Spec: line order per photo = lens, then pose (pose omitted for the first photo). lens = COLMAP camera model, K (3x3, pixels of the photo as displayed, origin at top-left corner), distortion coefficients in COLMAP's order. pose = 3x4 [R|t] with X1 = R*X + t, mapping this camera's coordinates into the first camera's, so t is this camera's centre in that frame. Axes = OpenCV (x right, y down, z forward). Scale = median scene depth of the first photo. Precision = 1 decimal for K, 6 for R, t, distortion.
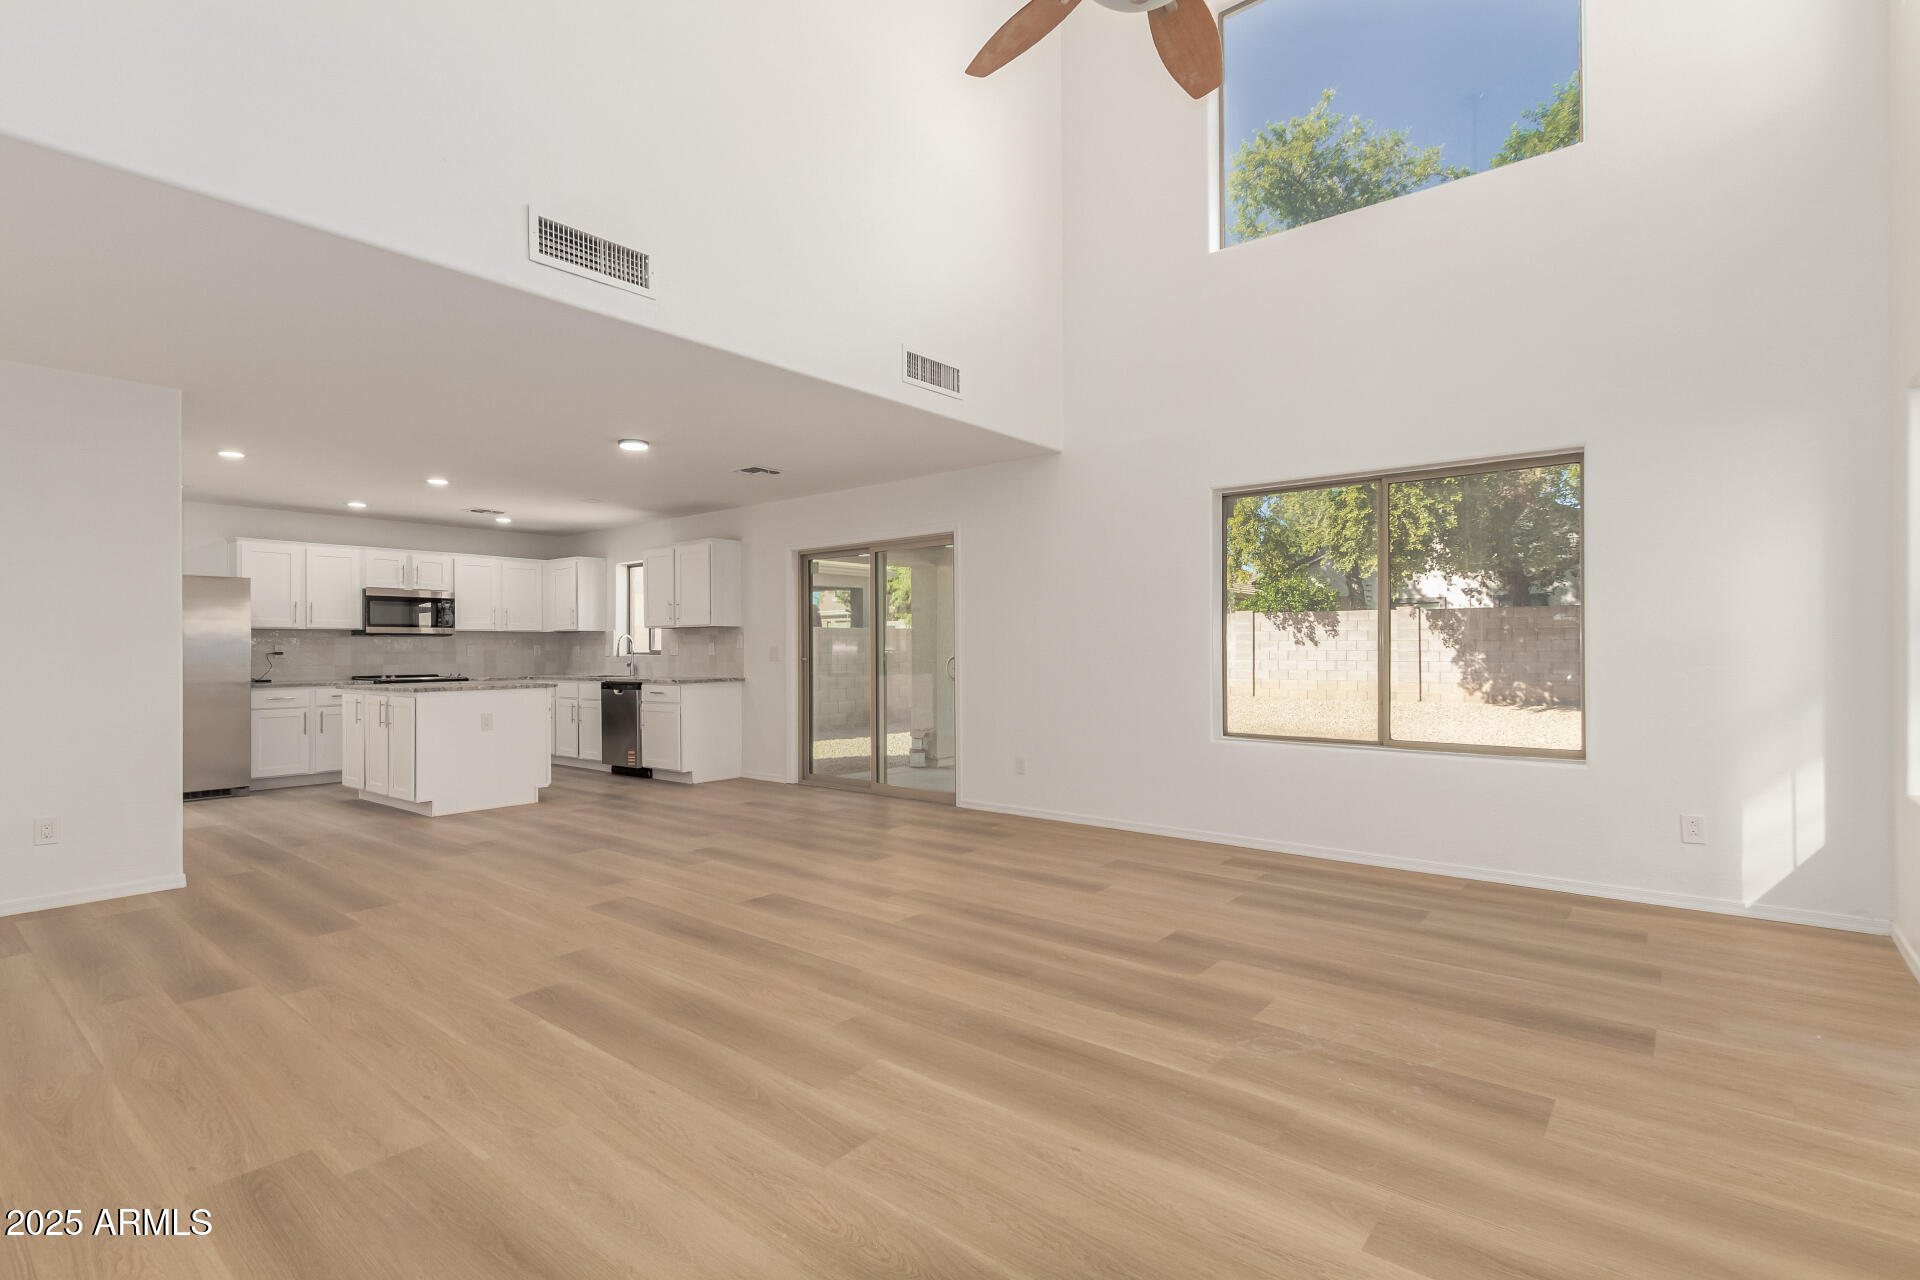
lens RADIAL K [[890.0, 0, 963.2], [0, 890.0, 644.1], [0, 0, 1]] dist [0.009280, 0.000423]
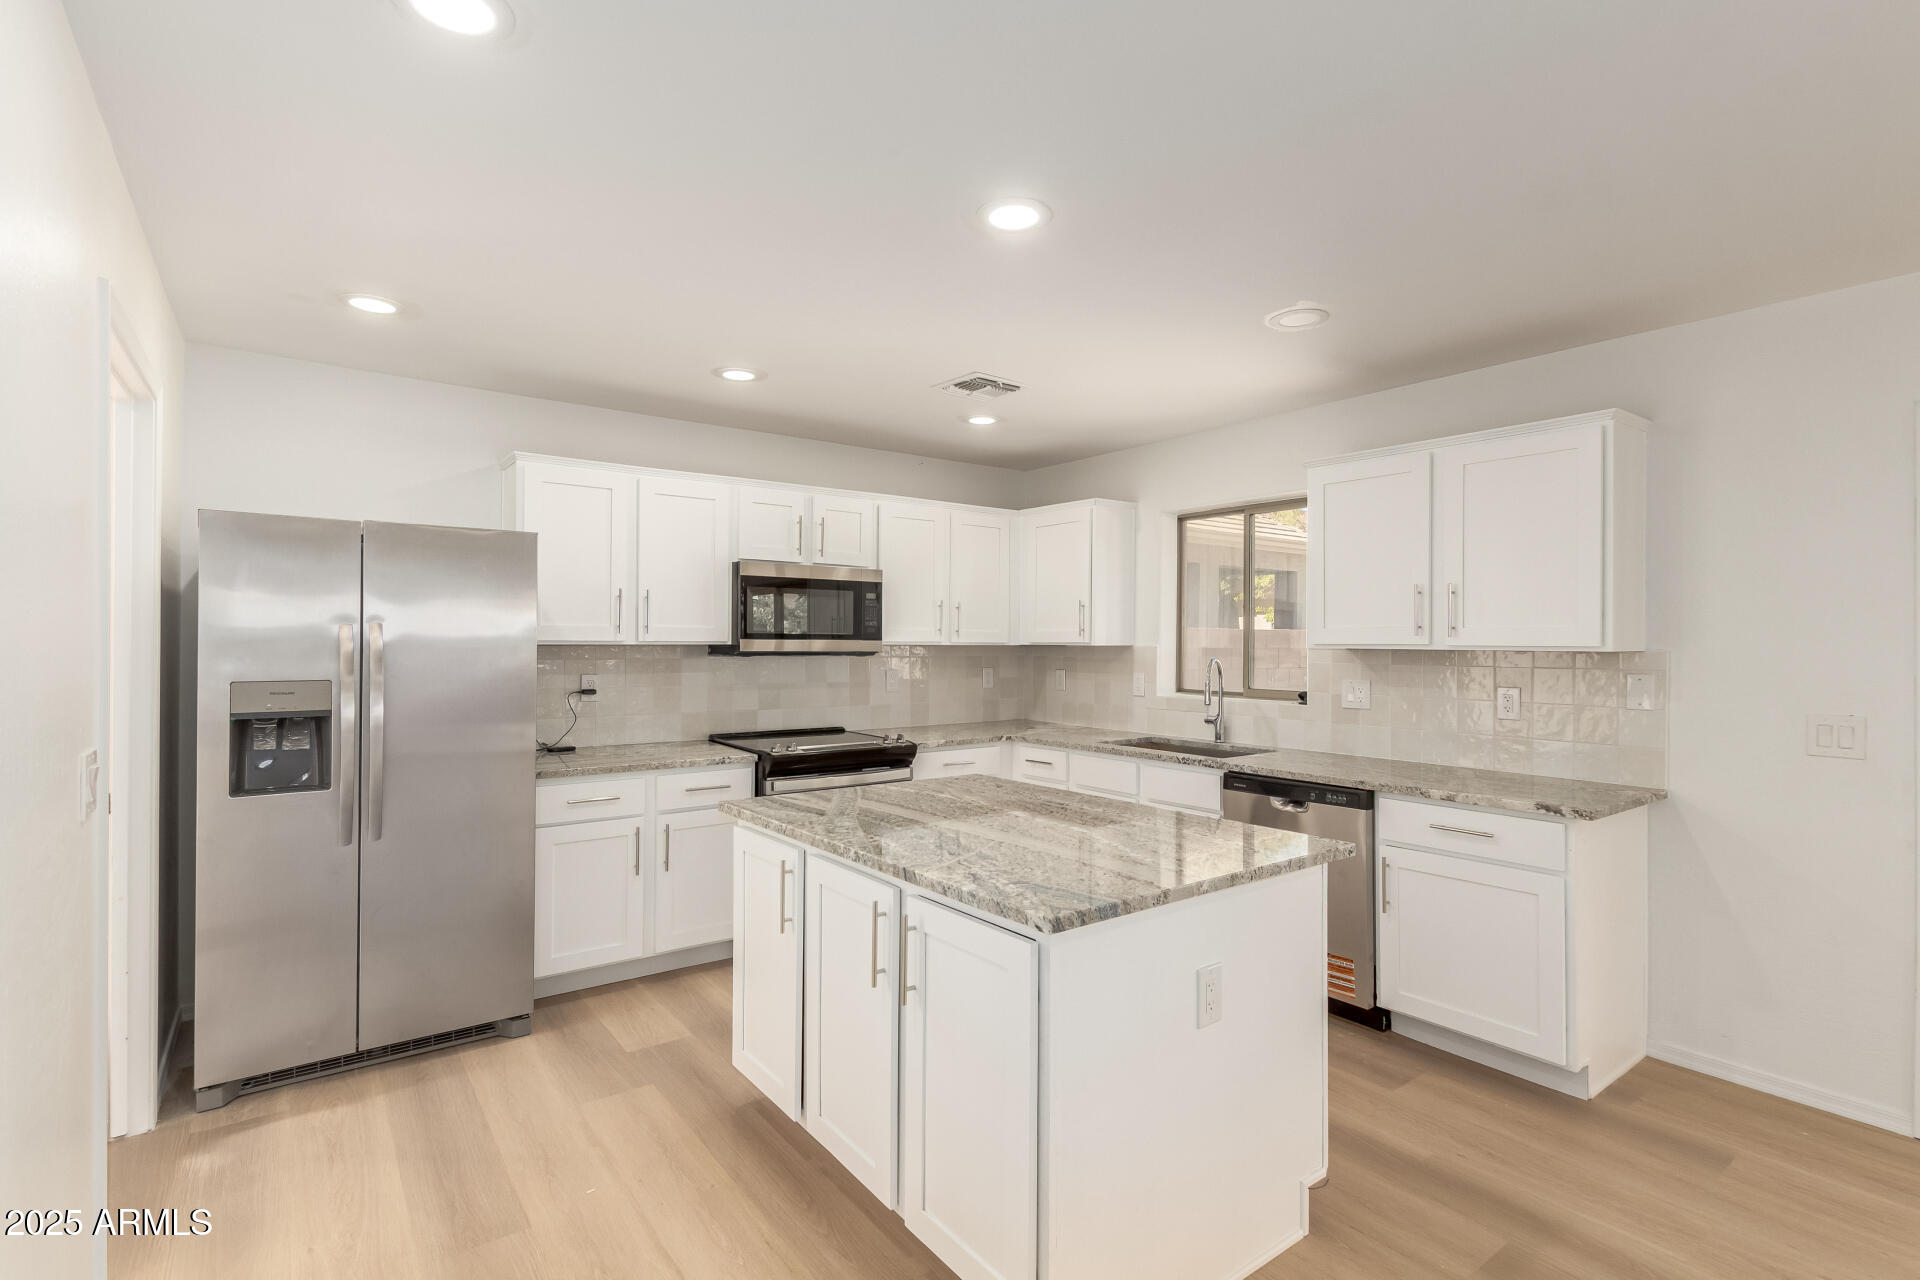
lens RADIAL K [[902.8, 0, 955.0], [0, 902.8, 640.7], [0, 0, 1]] dist [-0.009708, 0.000110]
pose [[0.967196, 0.012108, -0.253742, -0.456716], [-0.010555, 0.999916, 0.007482, -0.025444], [0.253812, -0.004558, 0.967243, 0.587530]]
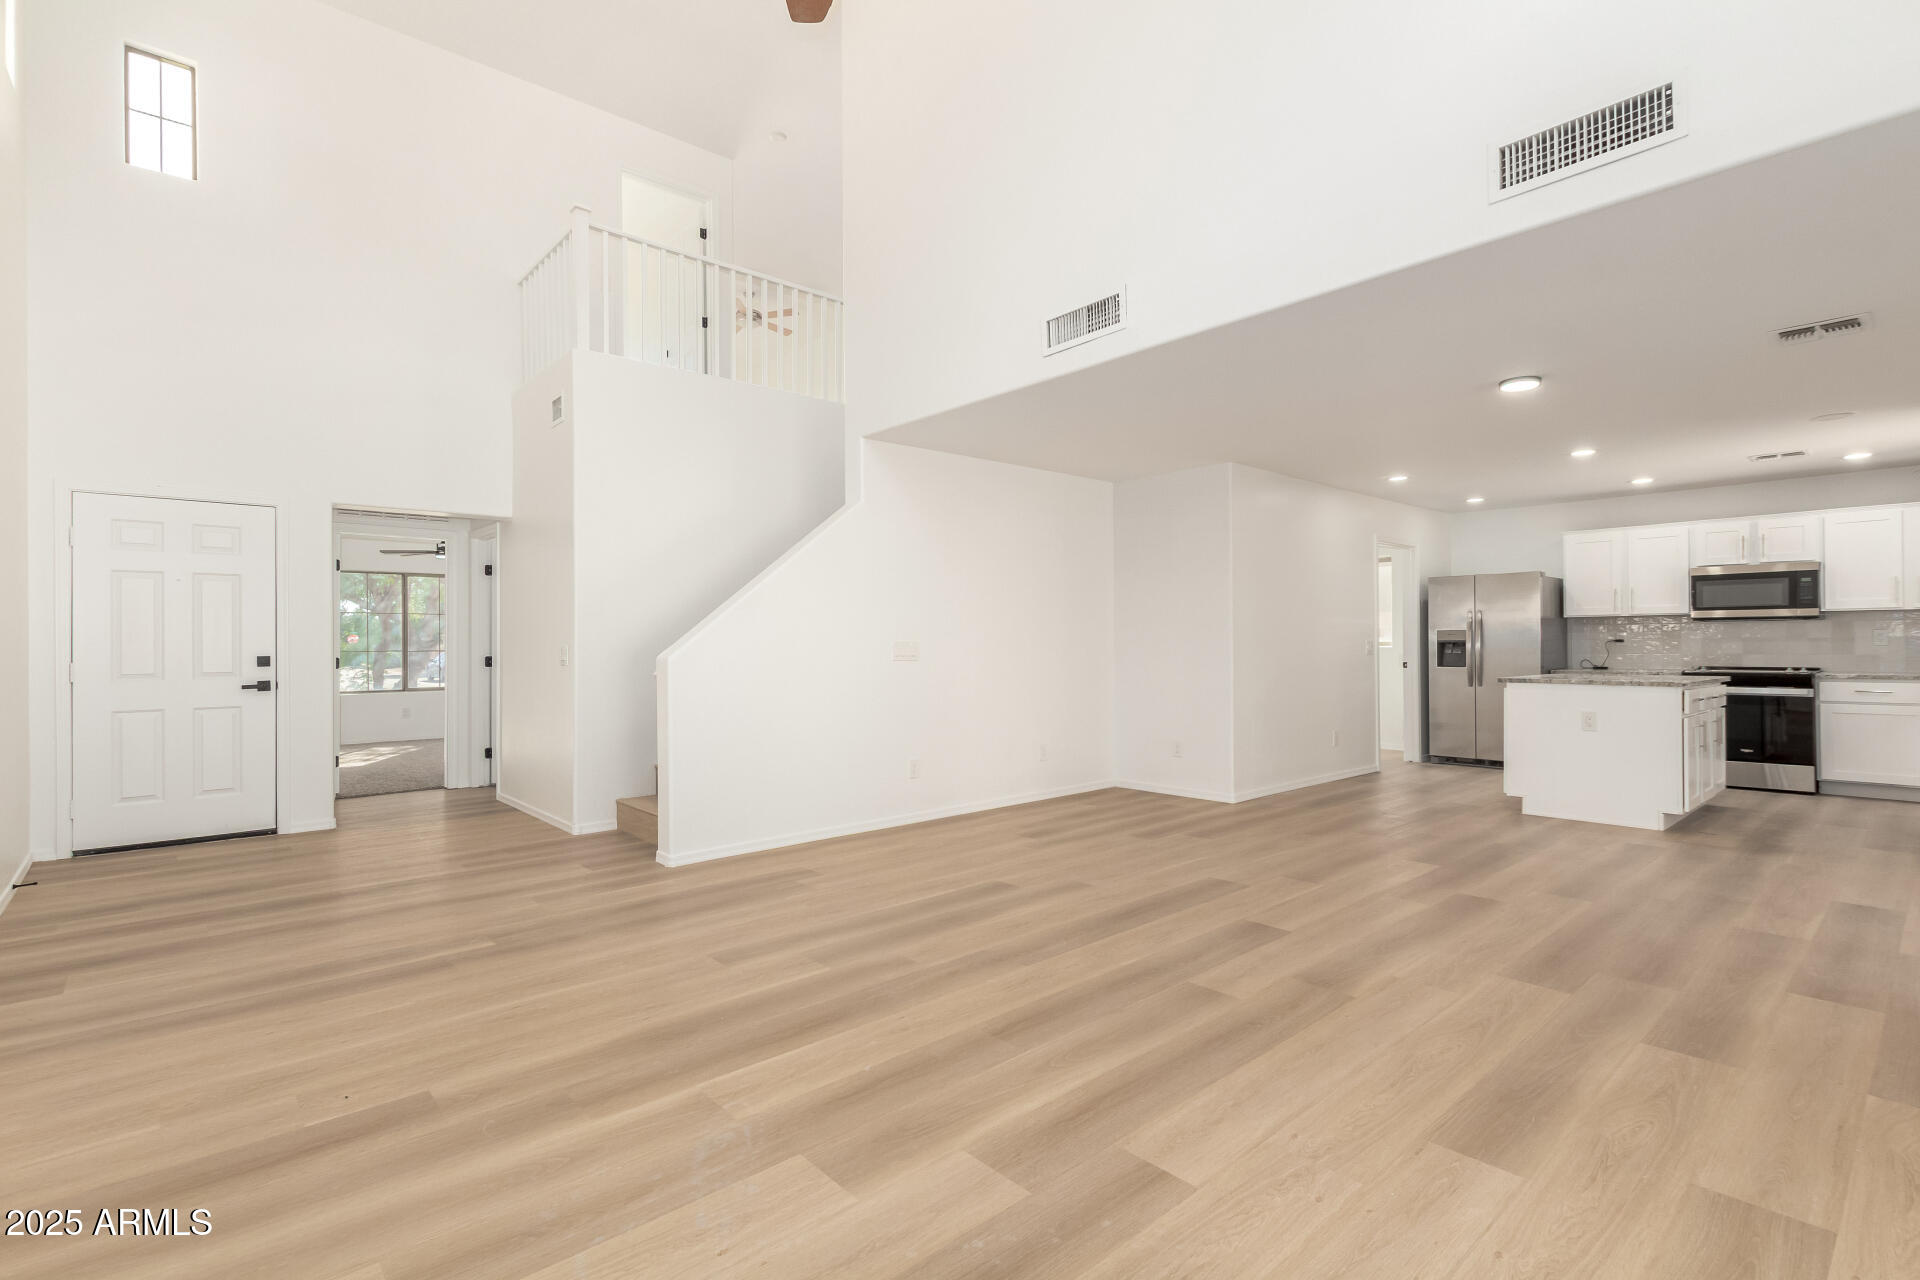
lens RADIAL K [[905.8, 0, 957.3], [0, 905.8, 641.6], [0, 0, 1]] dist [0.008594, 0.000127]
pose [[-0.161751, 0.005113, -0.986818, 0.374966], [0.012729, 0.999914, 0.003095, -0.001349], [0.986749, -0.012060, -0.161803, 0.452070]]
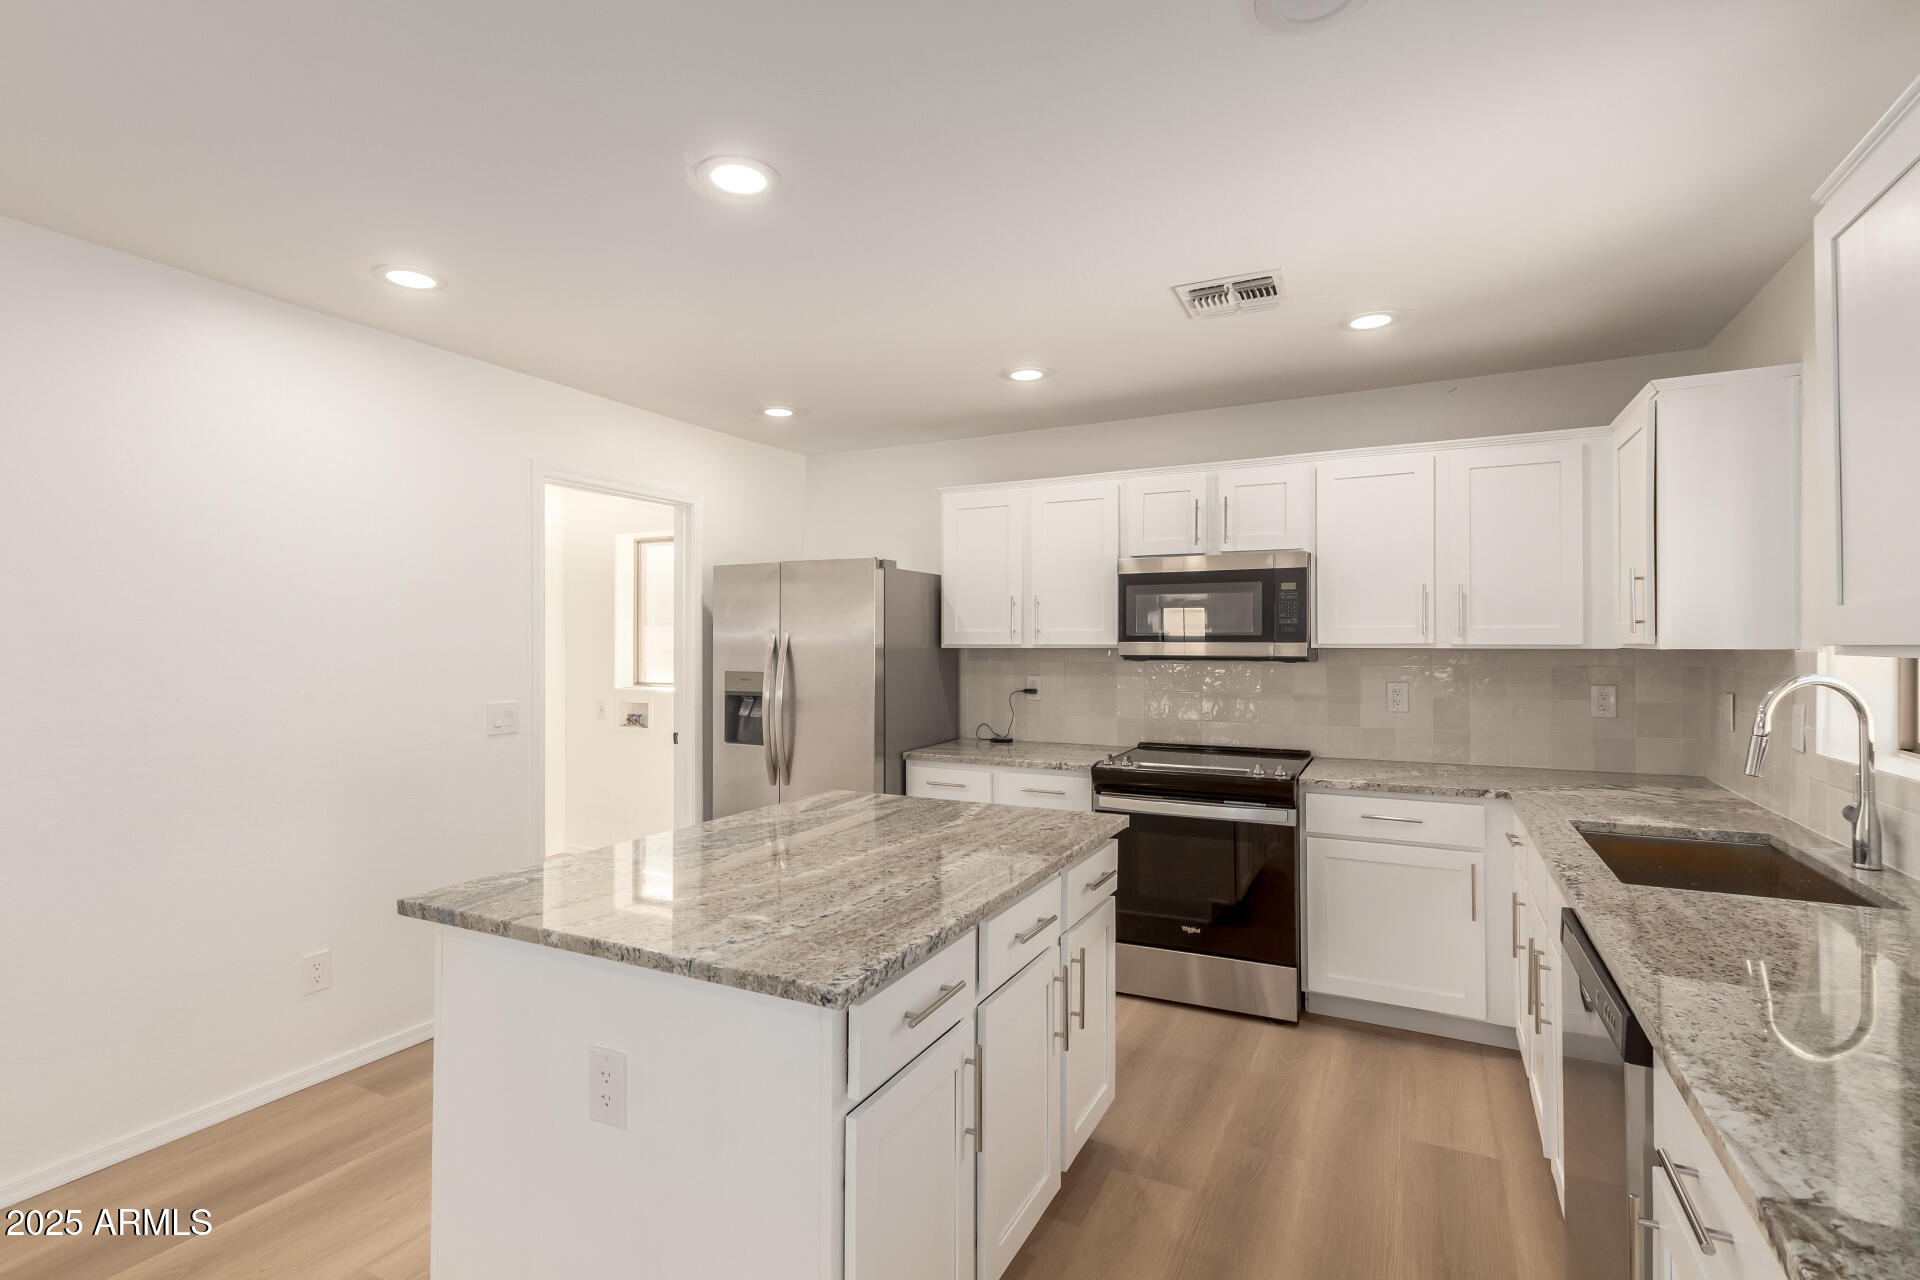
lens RADIAL K [[905.8, 0, 957.3], [0, 905.8, 641.6], [0, 0, 1]] dist [0.008594, 0.000127]
pose [[0.201150, 0.007316, -0.979533, -0.239142], [0.005935, 0.999945, 0.008687, -0.026263], [0.979543, -0.007561, 0.201095, 0.880906]]
